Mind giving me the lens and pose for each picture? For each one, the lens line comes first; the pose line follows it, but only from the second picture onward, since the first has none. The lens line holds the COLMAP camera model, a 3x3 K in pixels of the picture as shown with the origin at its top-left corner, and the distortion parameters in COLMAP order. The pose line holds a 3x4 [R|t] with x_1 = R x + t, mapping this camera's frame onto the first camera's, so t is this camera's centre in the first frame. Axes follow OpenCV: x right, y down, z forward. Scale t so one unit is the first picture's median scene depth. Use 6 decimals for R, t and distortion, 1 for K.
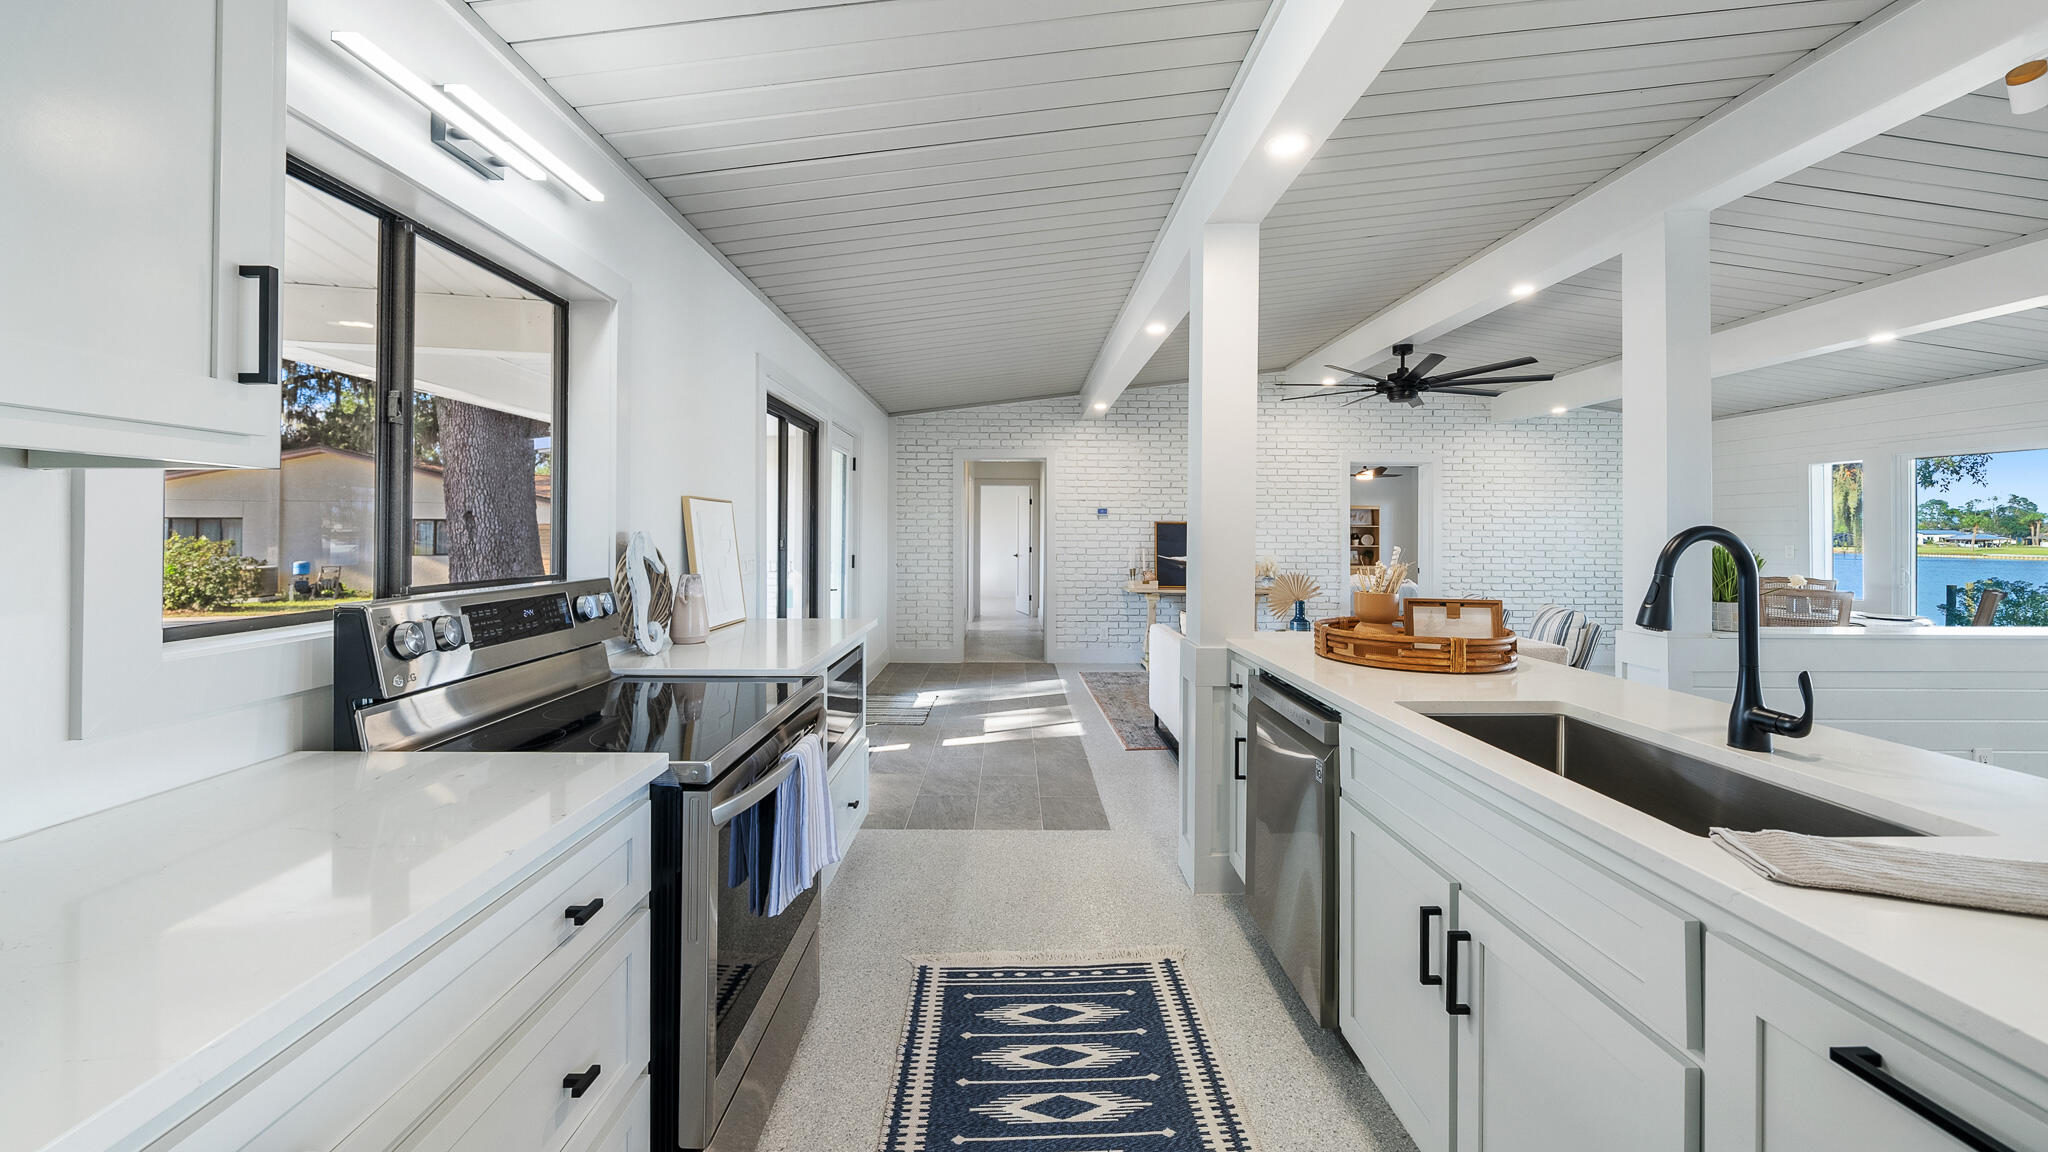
lens RADIAL K [[728.8, 0, 1017.3], [0, 728.8, 533.4], [0, 0, 1]] dist [-0.001909, -0.000192]
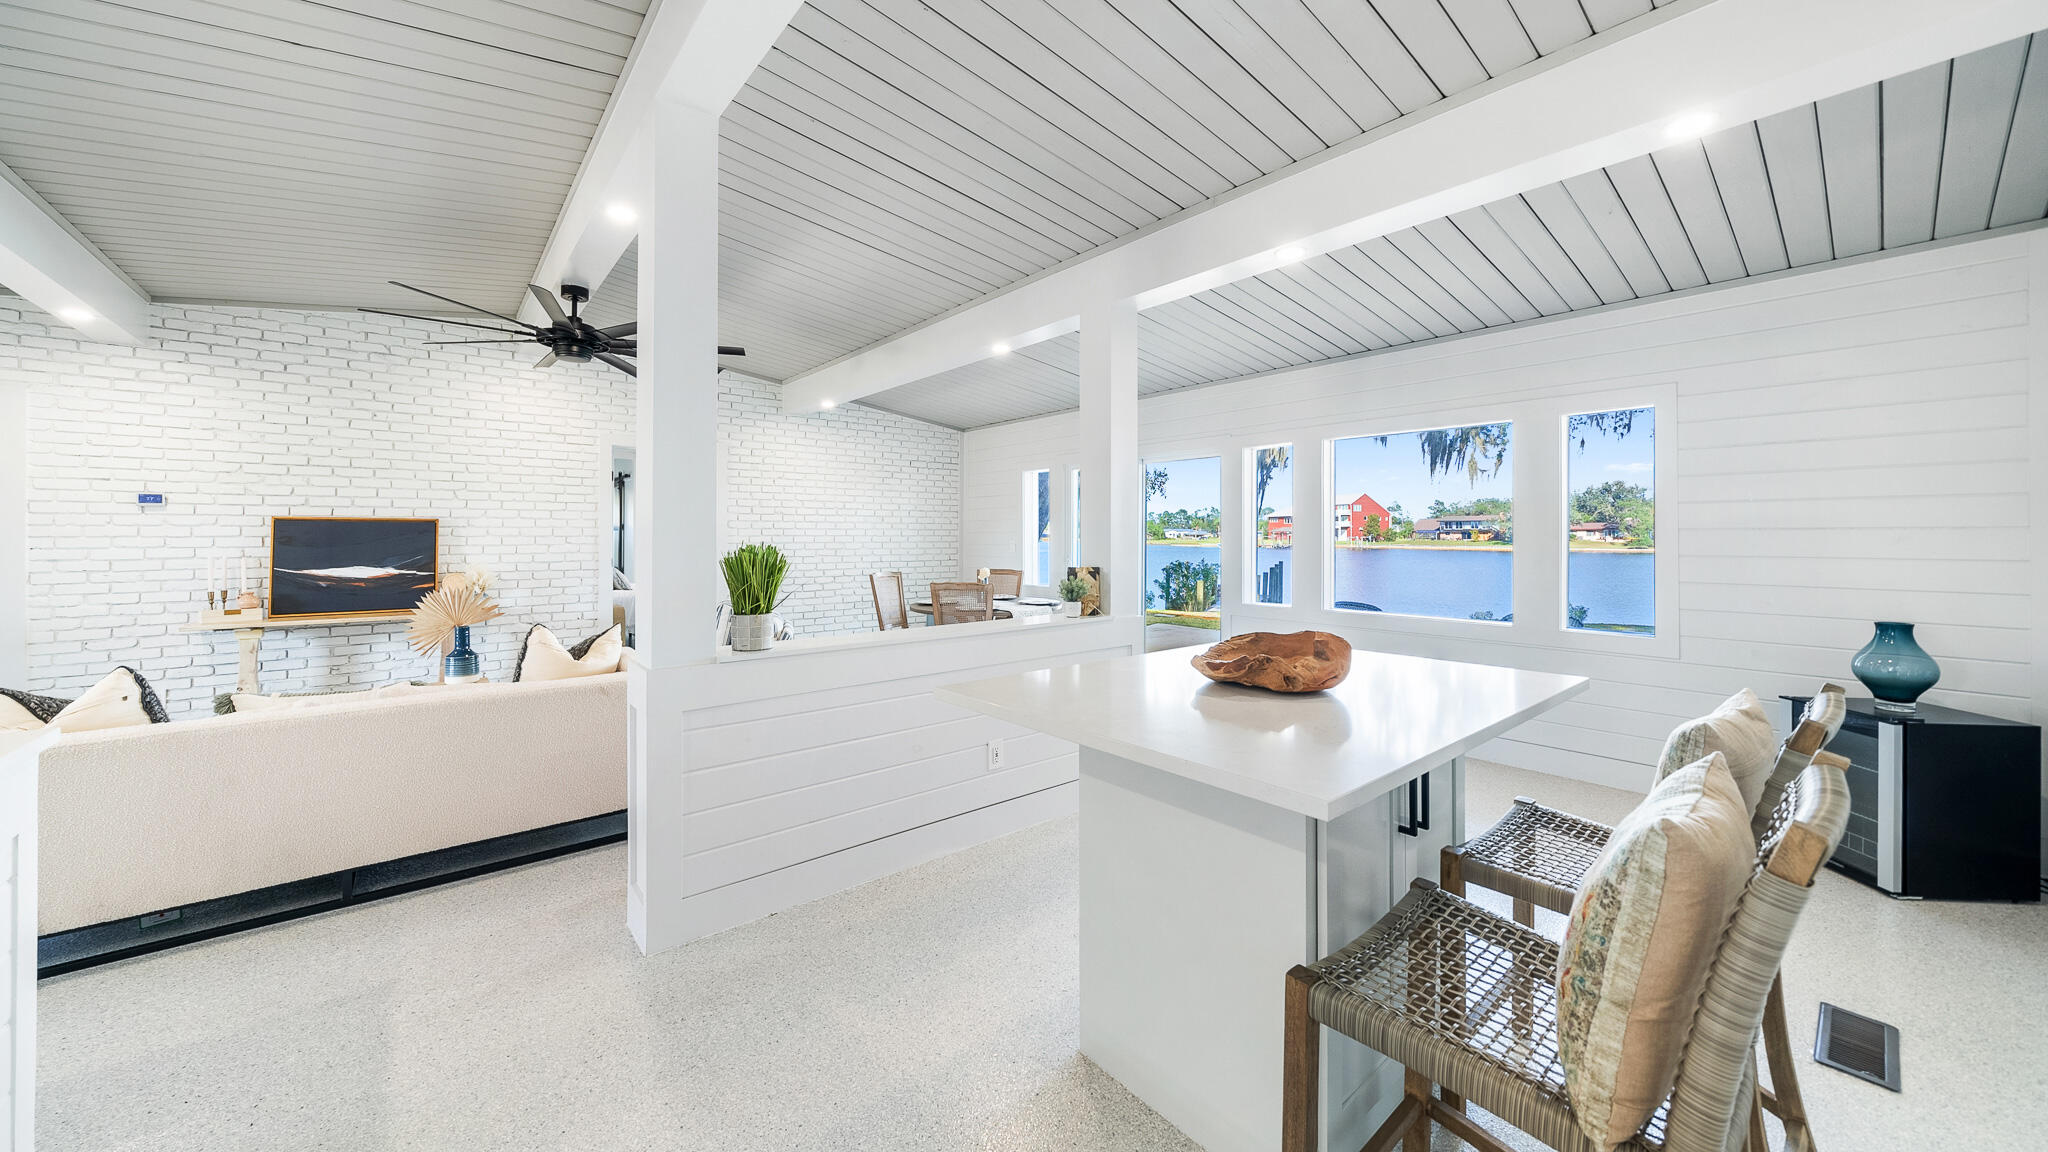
lens RADIAL K [[728.8, 0, 1017.3], [0, 728.8, 533.4], [0, 0, 1]] dist [-0.001909, -0.000192]
pose [[0.777409, -0.006281, 0.628964, 0.295824], [0.006779, 0.999976, 0.001607, 0.002388], [-0.628959, 0.003015, 0.777433, 0.080492]]
